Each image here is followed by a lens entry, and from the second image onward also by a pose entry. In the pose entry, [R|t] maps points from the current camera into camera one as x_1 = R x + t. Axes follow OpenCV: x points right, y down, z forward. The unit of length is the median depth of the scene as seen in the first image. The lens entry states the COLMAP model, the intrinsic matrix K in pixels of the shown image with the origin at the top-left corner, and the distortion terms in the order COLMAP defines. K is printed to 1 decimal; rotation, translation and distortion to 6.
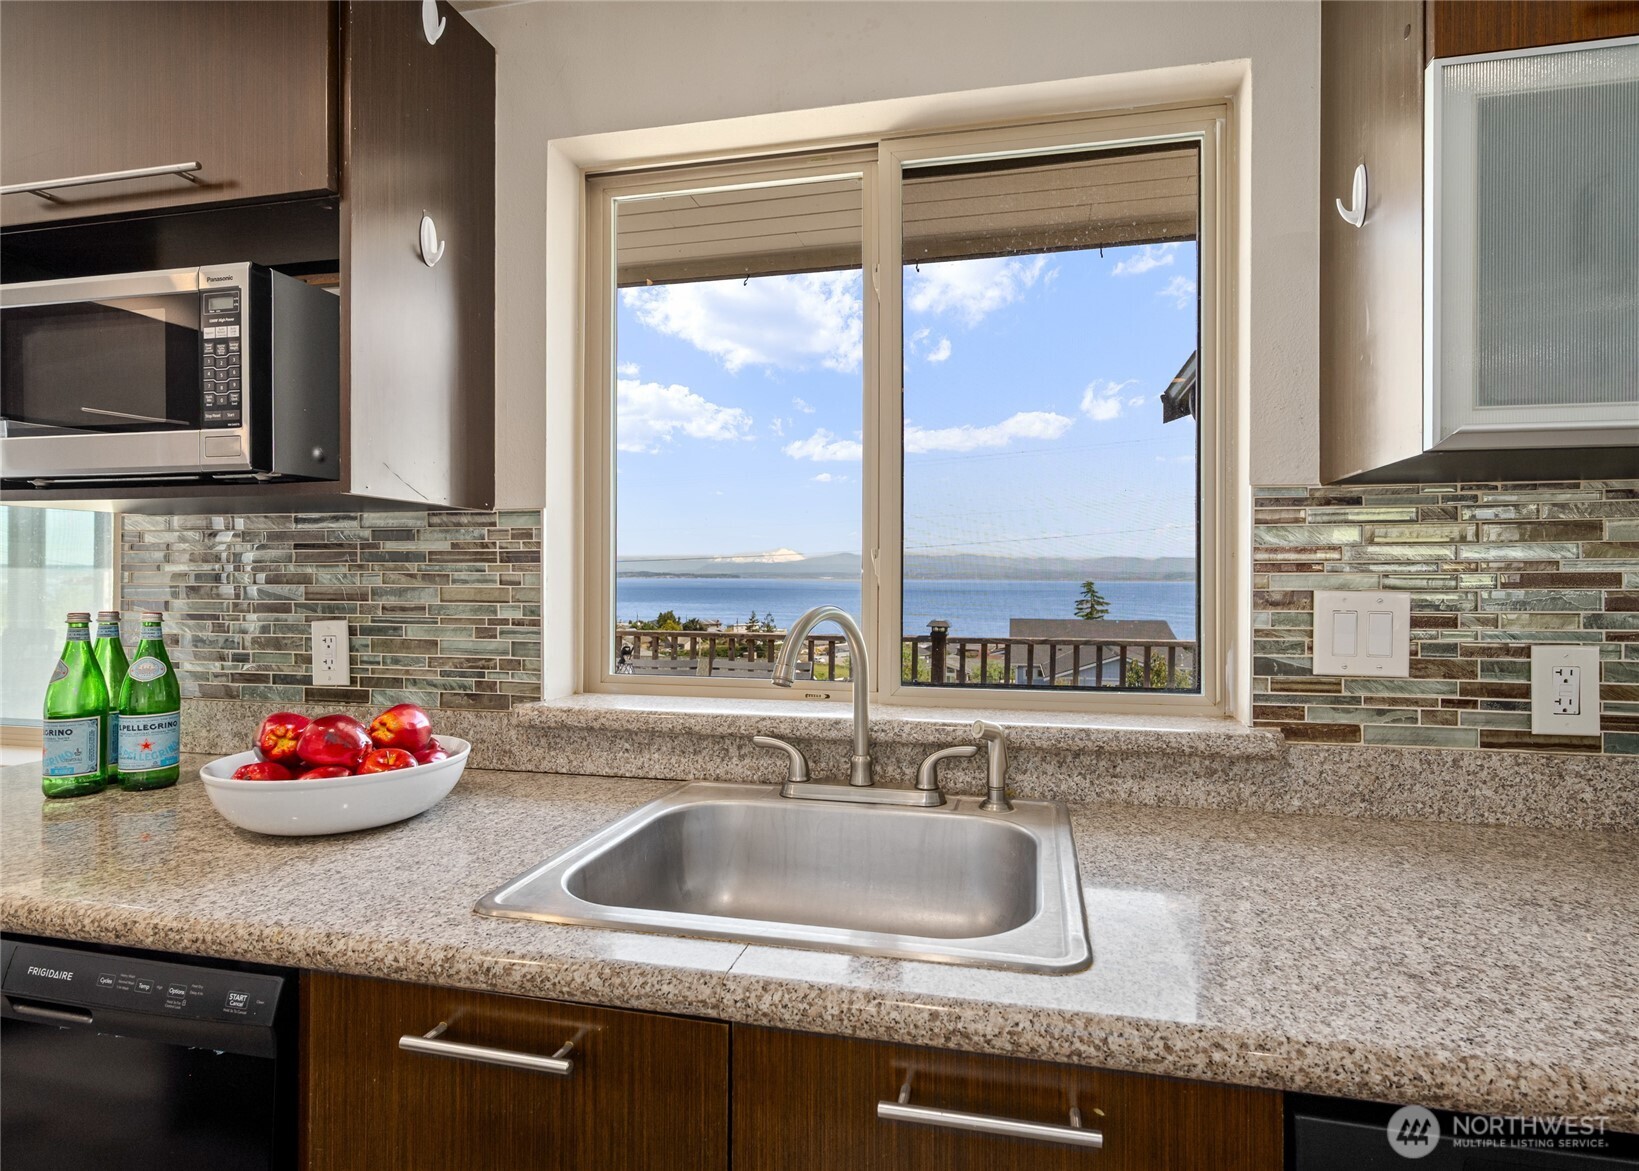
lens RADIAL K [[811.6, 0, 851.4], [0, 811.6, 573.9], [0, 0, 1]] dist [-0.000018, 0.000360]
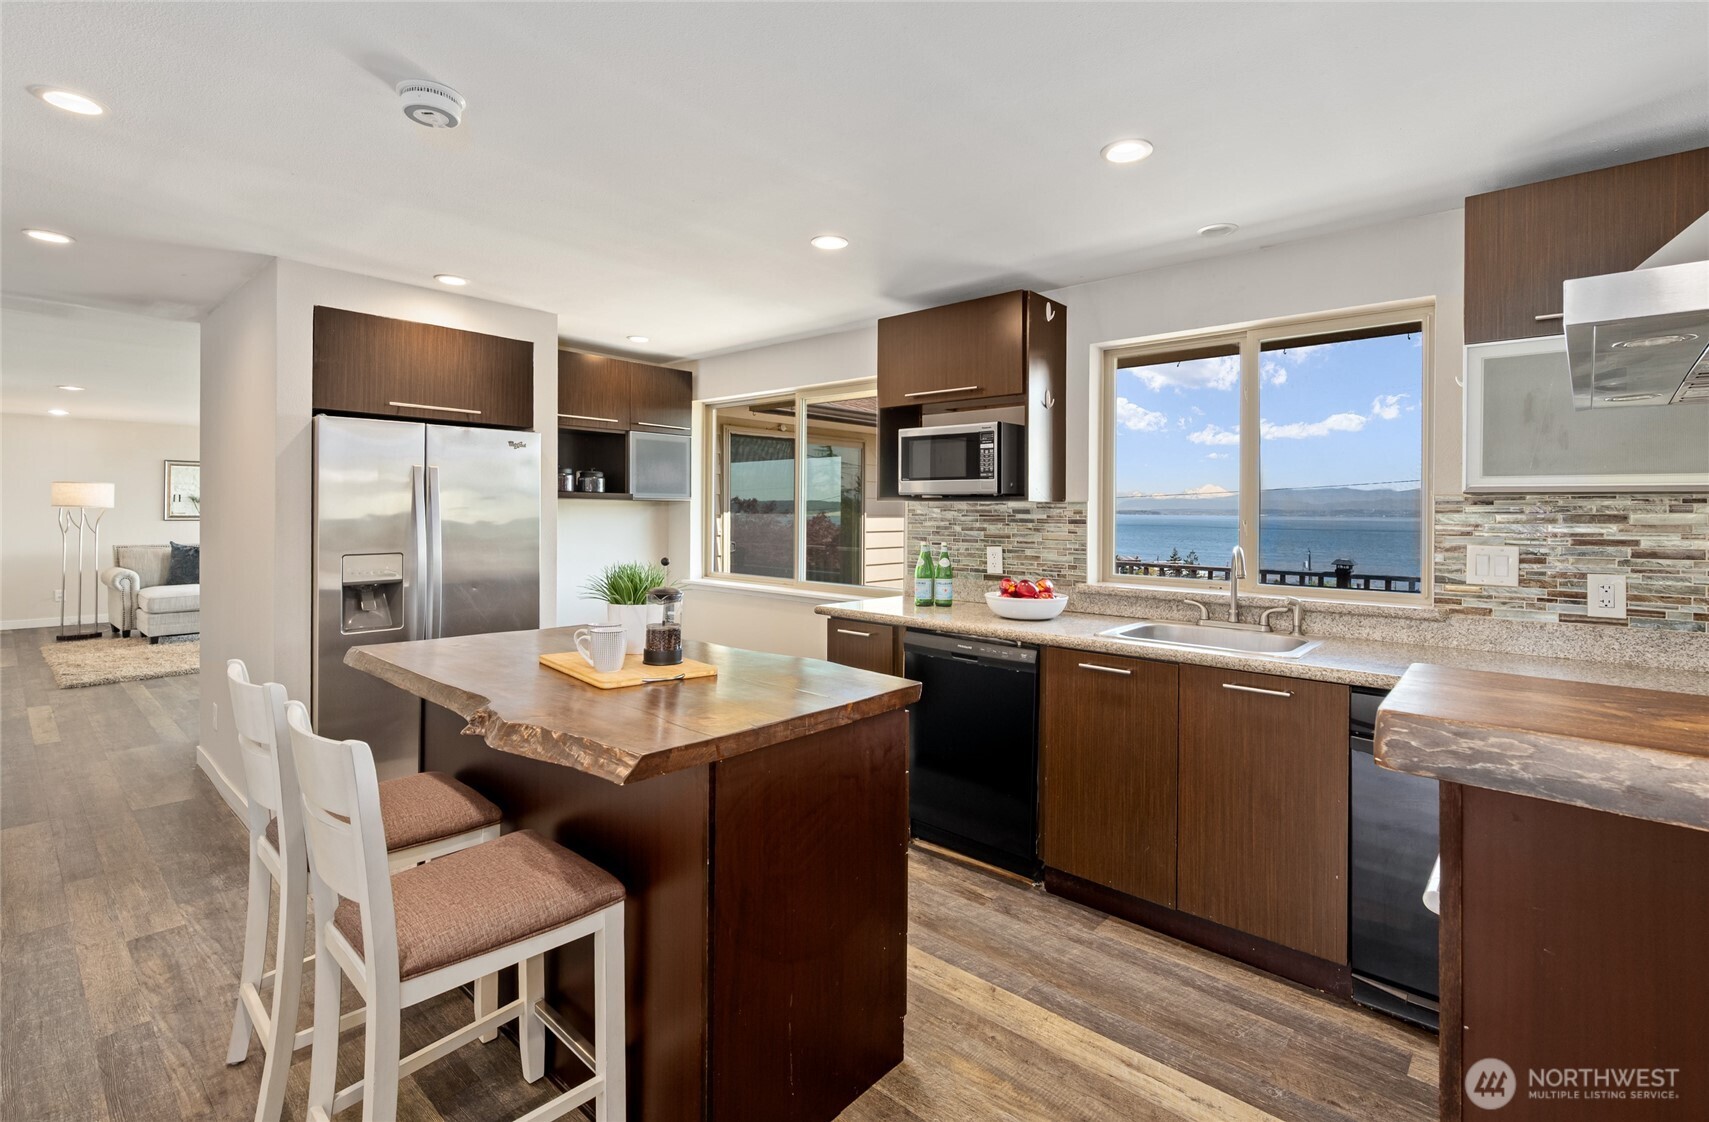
lens RADIAL K [[758.9, 0, 864.6], [0, 758.9, 512.9], [0, 0, 1]] dist [-0.001947, -0.000204]
pose [[0.873422, 0.004903, -0.486938, 0.141409], [-0.003249, 0.999986, 0.004242, -0.060575], [0.486952, -0.002123, 0.873426, -1.378926]]
